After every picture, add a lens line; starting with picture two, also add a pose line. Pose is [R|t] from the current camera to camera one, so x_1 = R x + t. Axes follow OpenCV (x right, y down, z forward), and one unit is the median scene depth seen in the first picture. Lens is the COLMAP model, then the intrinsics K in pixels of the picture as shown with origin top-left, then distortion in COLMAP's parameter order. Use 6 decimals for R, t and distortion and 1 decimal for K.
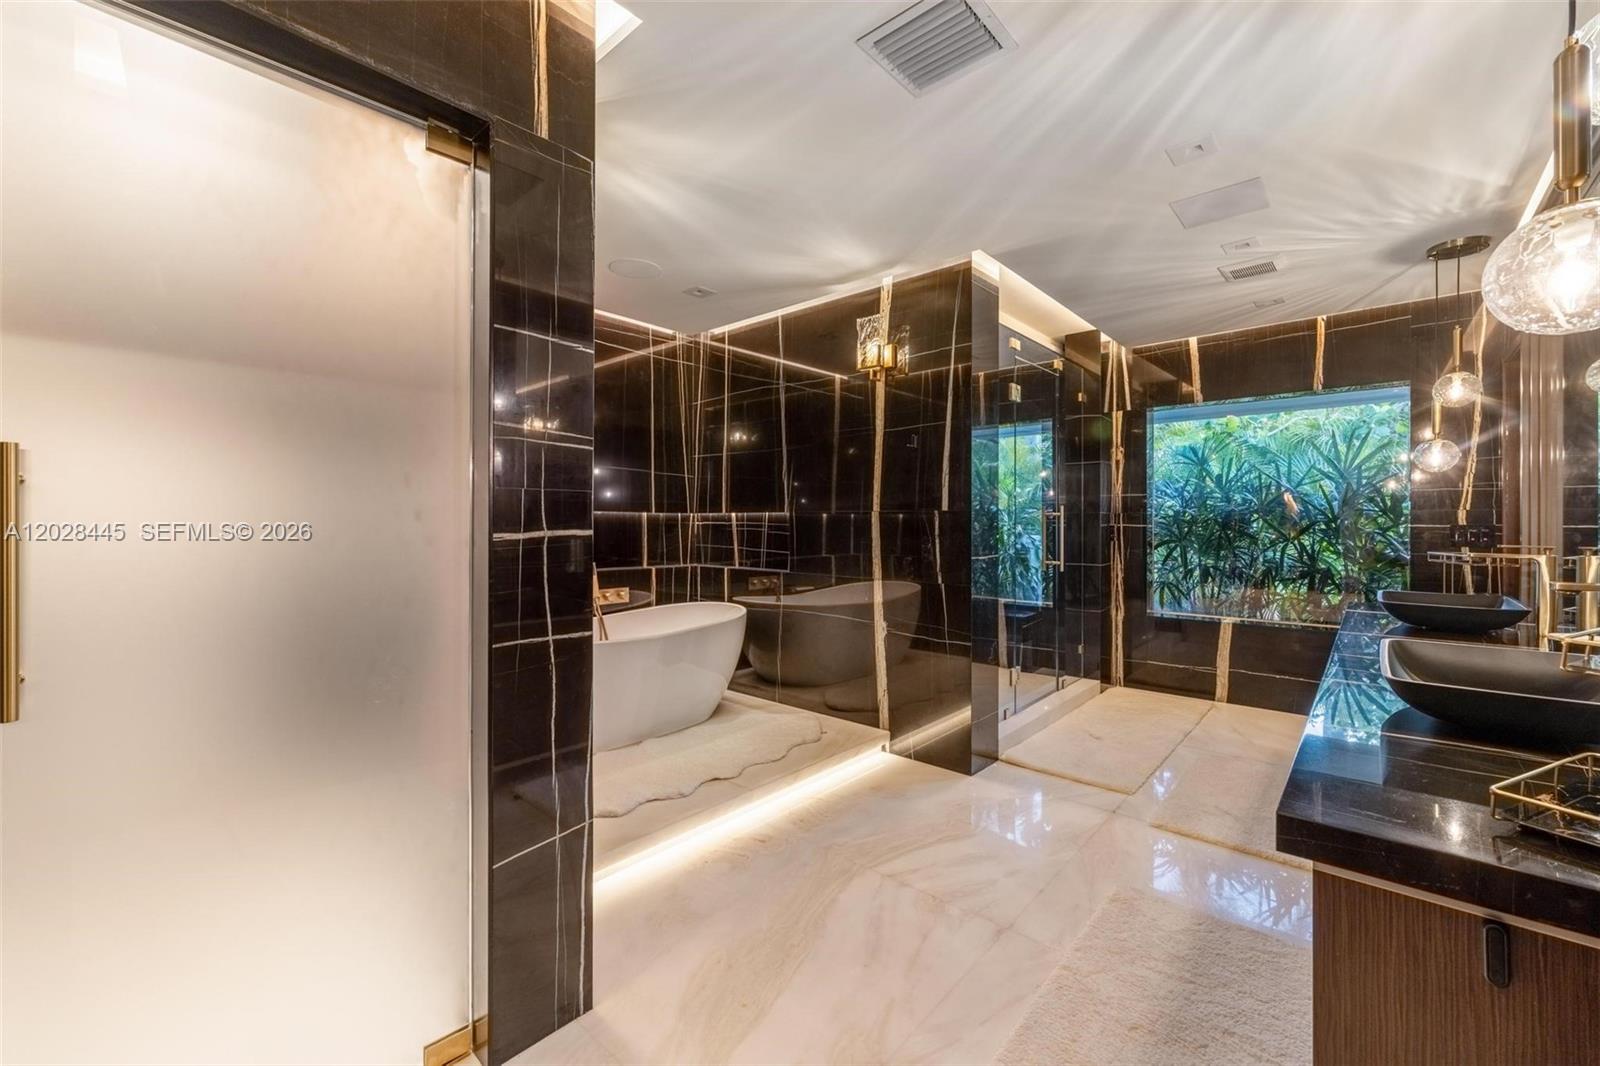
lens RADIAL K [[650.4, 0, 794.0], [0, 650.4, 525.0], [0, 0, 1]] dist [-0.000352, 0.000150]
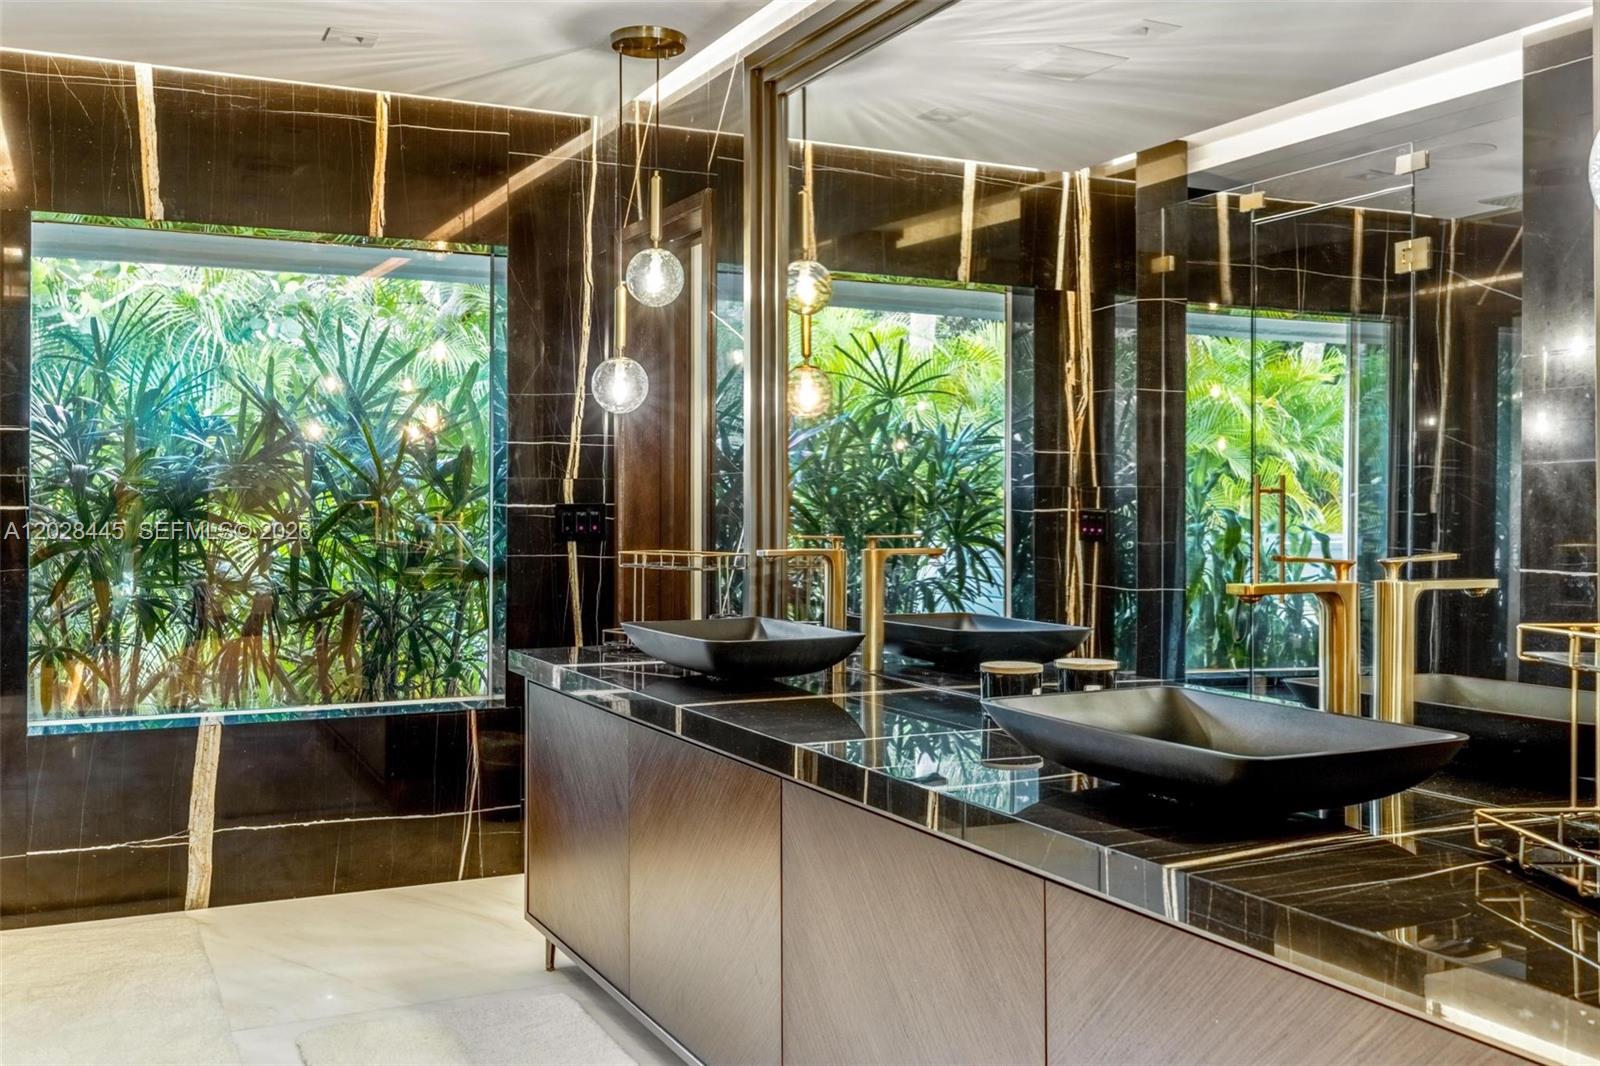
lens RADIAL K [[1524.4, 0, 800.3], [0, 1524.4, 482.7], [0, 0, 1]] dist [-0.006498, 0.004710]
pose [[0.369787, 0.010096, 0.929062, -0.169818], [0.003894, 0.999915, -0.012416, -0.001524], [-0.929108, 0.008209, 0.369716, 0.267726]]
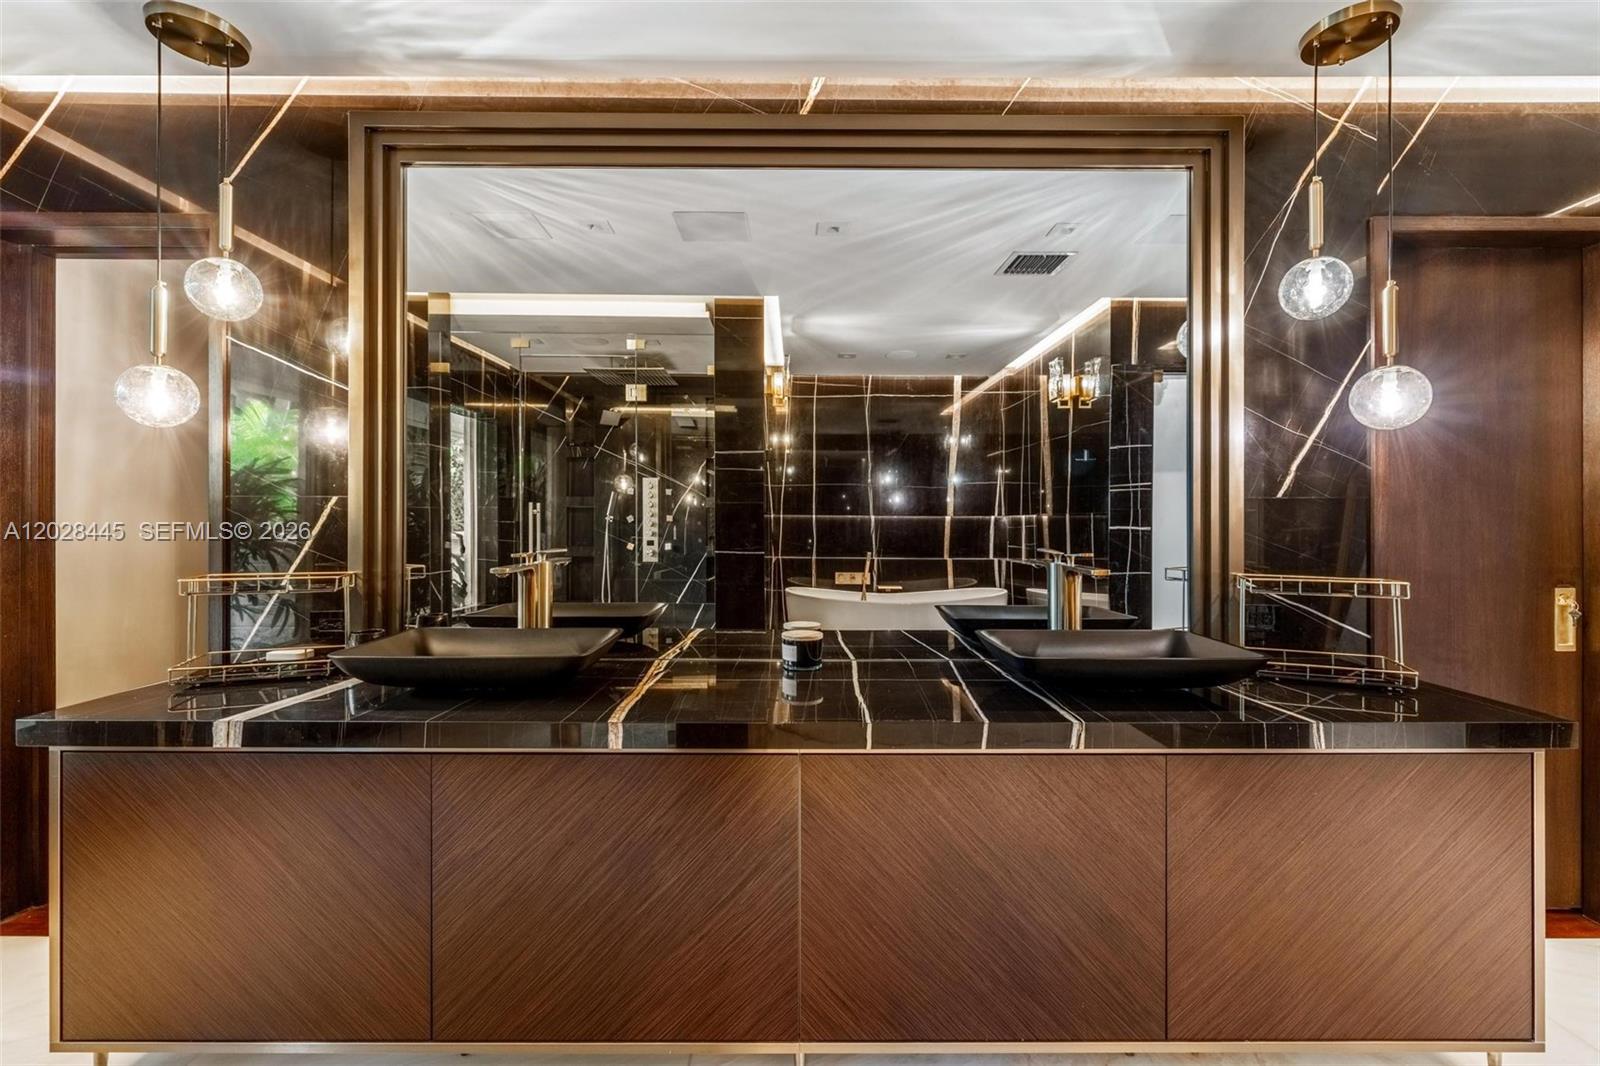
lens RADIAL K [[629.0, 0, 800.1], [0, 629.0, 508.5], [0, 0, 1]] dist [-0.000248, -0.000012]
pose [[-0.672436, -0.006320, 0.740129, 0.197099], [-0.000857, 0.999970, 0.007760, -0.012804], [-0.740155, 0.004584, -0.672421, 0.741361]]
